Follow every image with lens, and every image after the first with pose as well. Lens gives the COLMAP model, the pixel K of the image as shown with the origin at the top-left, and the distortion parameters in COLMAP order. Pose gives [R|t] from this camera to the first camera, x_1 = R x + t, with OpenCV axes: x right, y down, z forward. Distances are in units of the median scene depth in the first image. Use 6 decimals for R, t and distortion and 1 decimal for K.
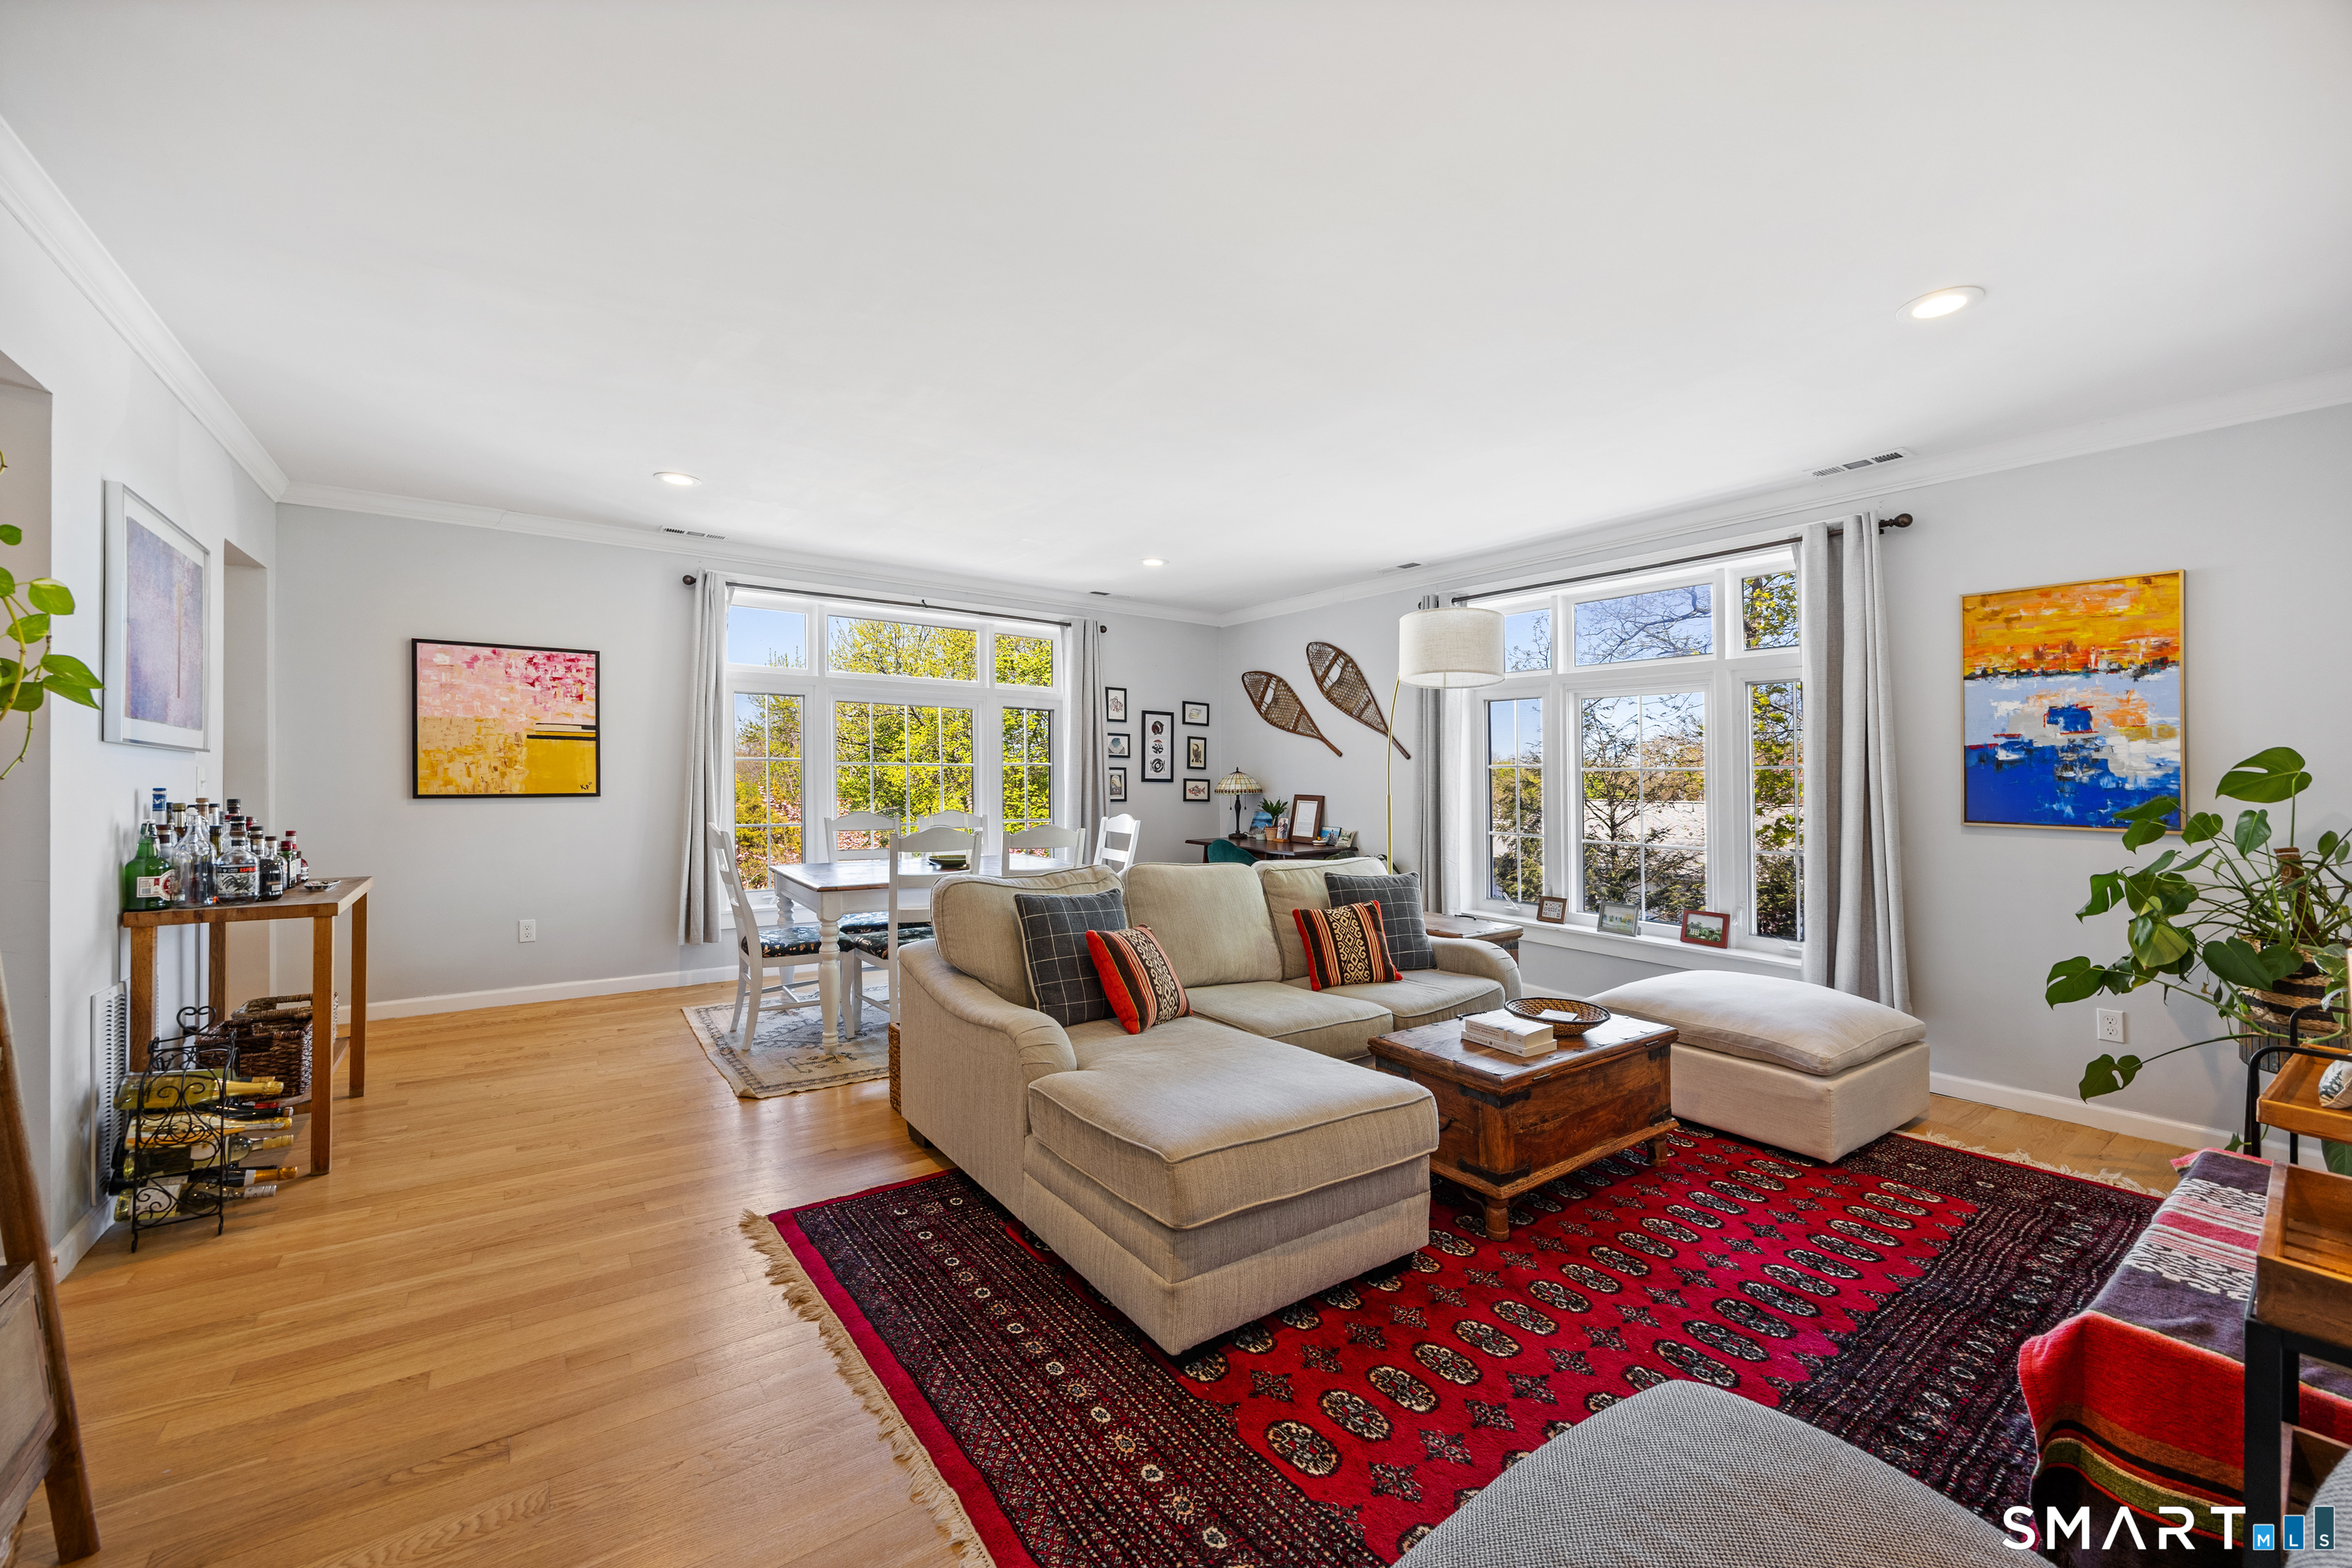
lens RADIAL K [[928.2, 0, 1156.0], [0, 928.2, 762.2], [0, 0, 1]] dist [-0.001756, -0.000388]
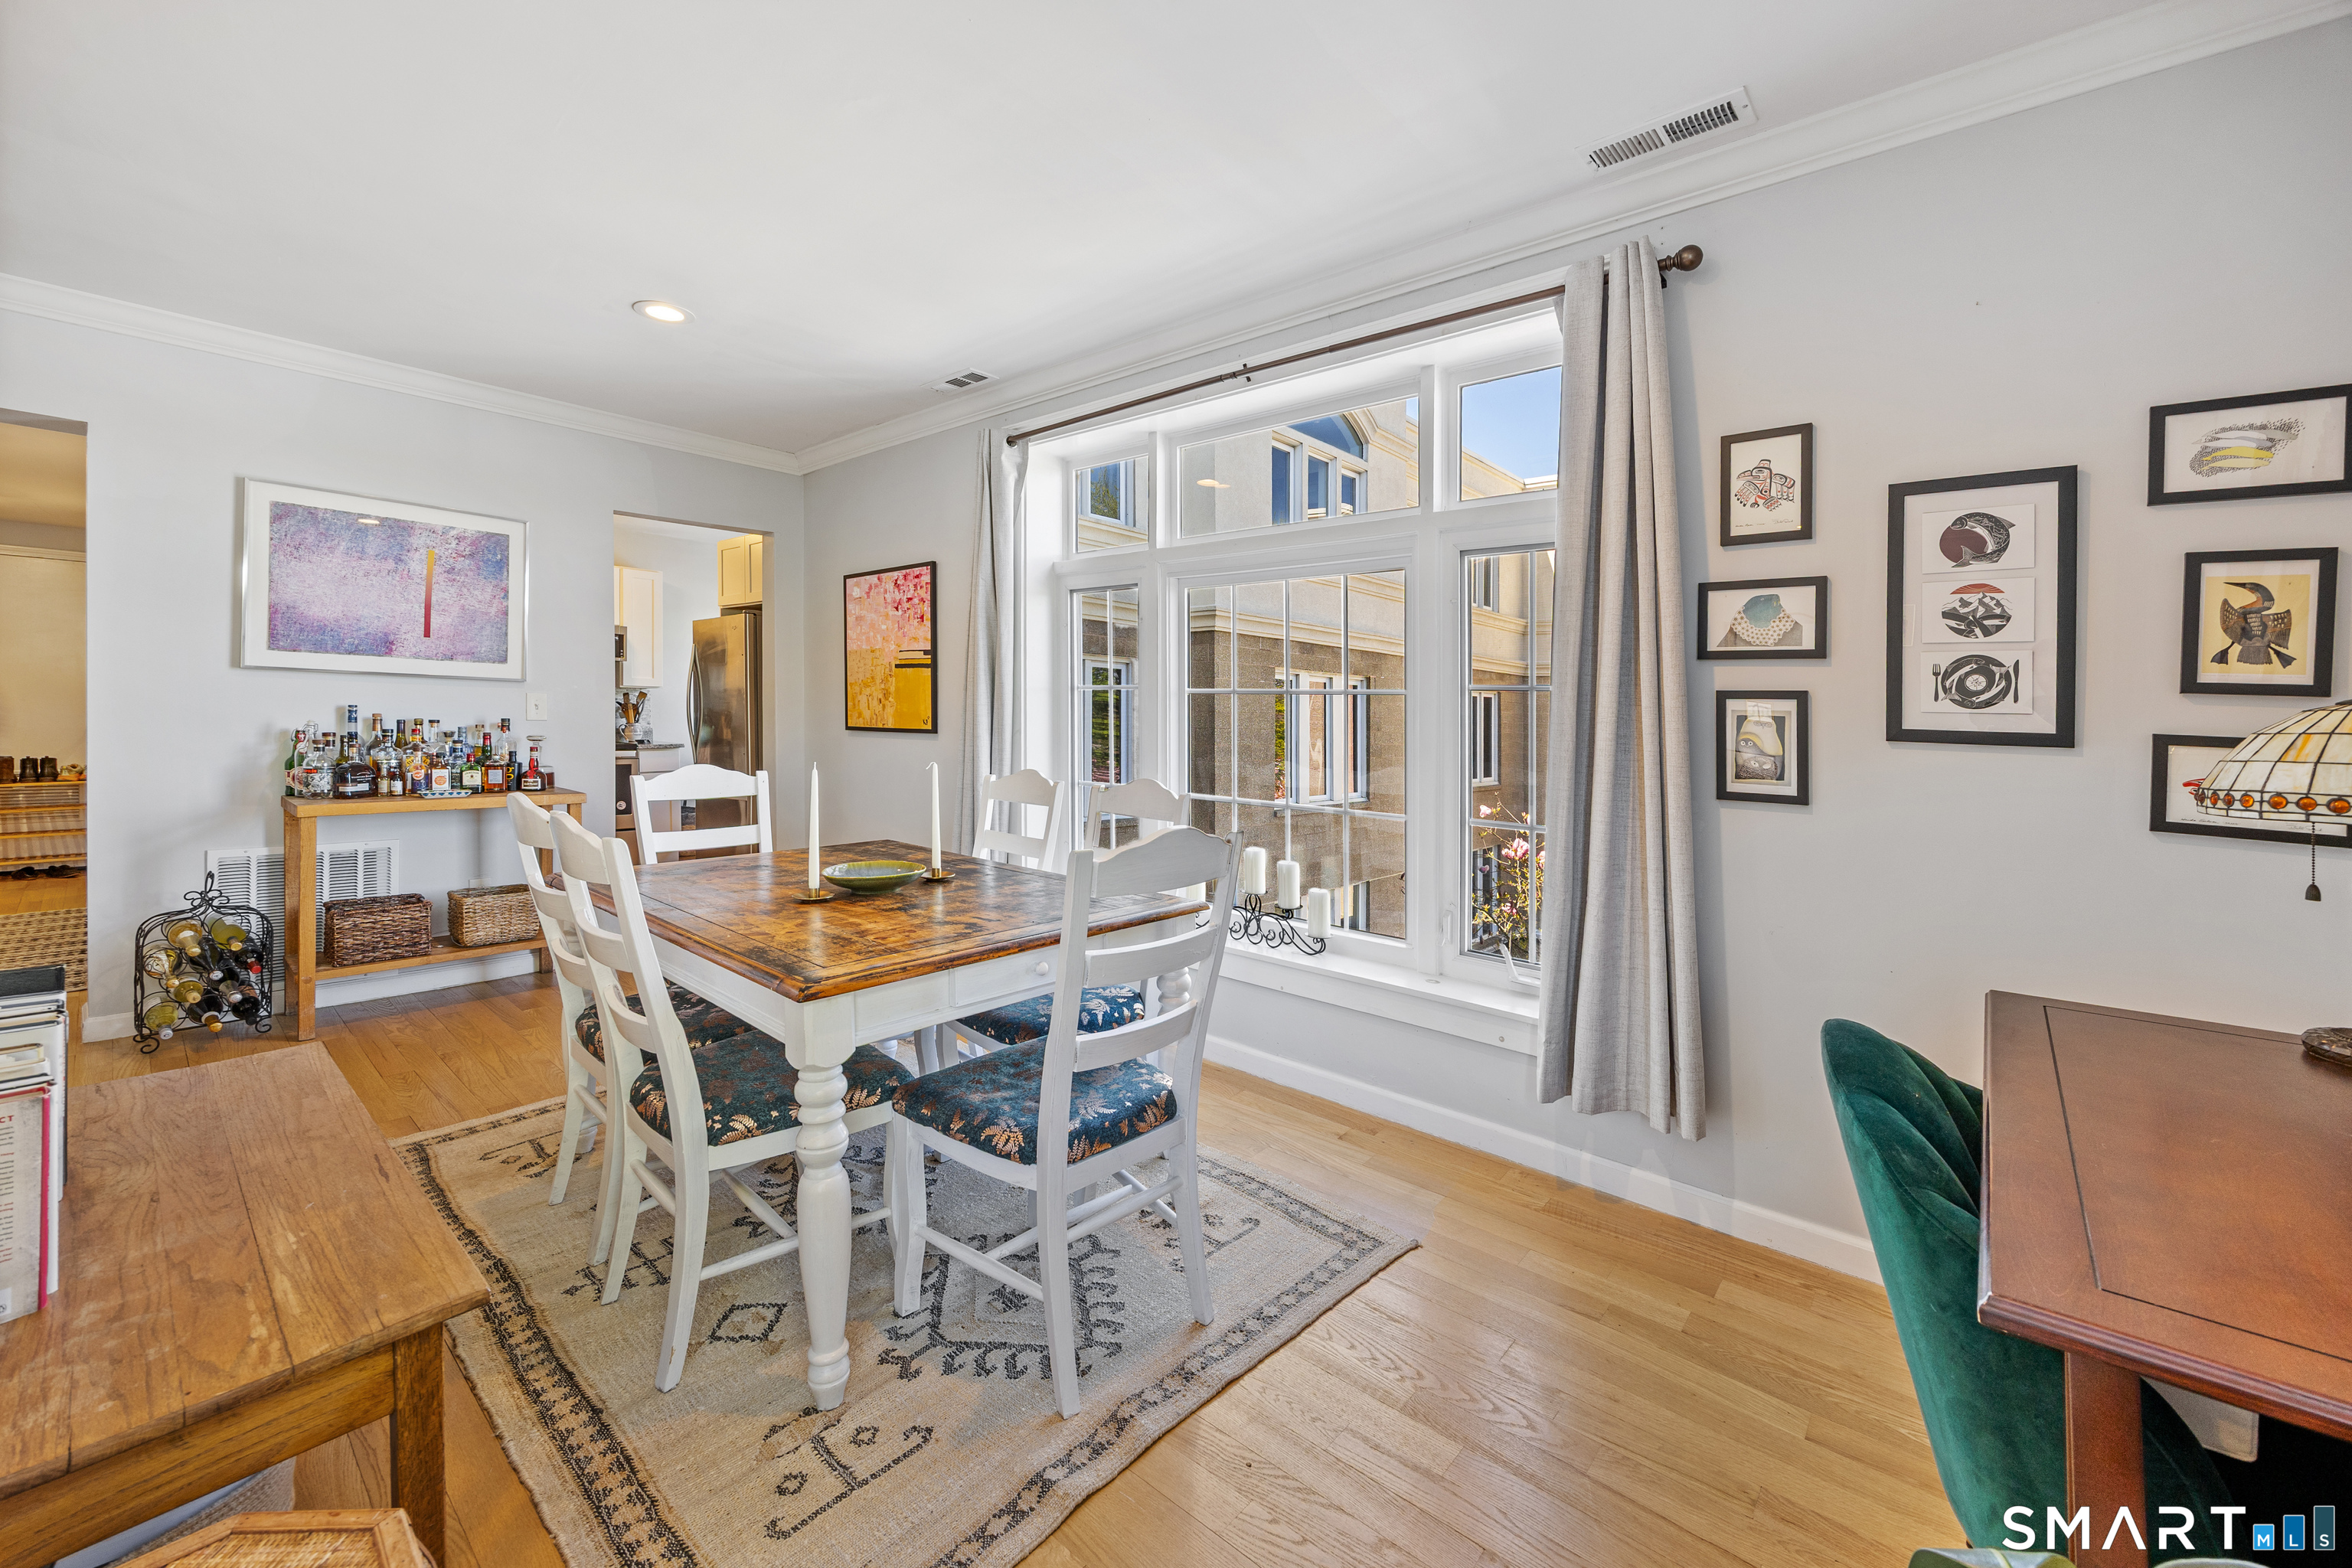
lens RADIAL K [[928.2, 0, 1120.5], [0, 928.2, 731.4], [0, 0, 1]] dist [-0.001756, -0.000388]
pose [[0.261276, 0.017285, -0.965109, 0.281141], [-0.006561, 0.999848, 0.016131, 0.021874], [0.965242, 0.002117, 0.261350, 1.012242]]
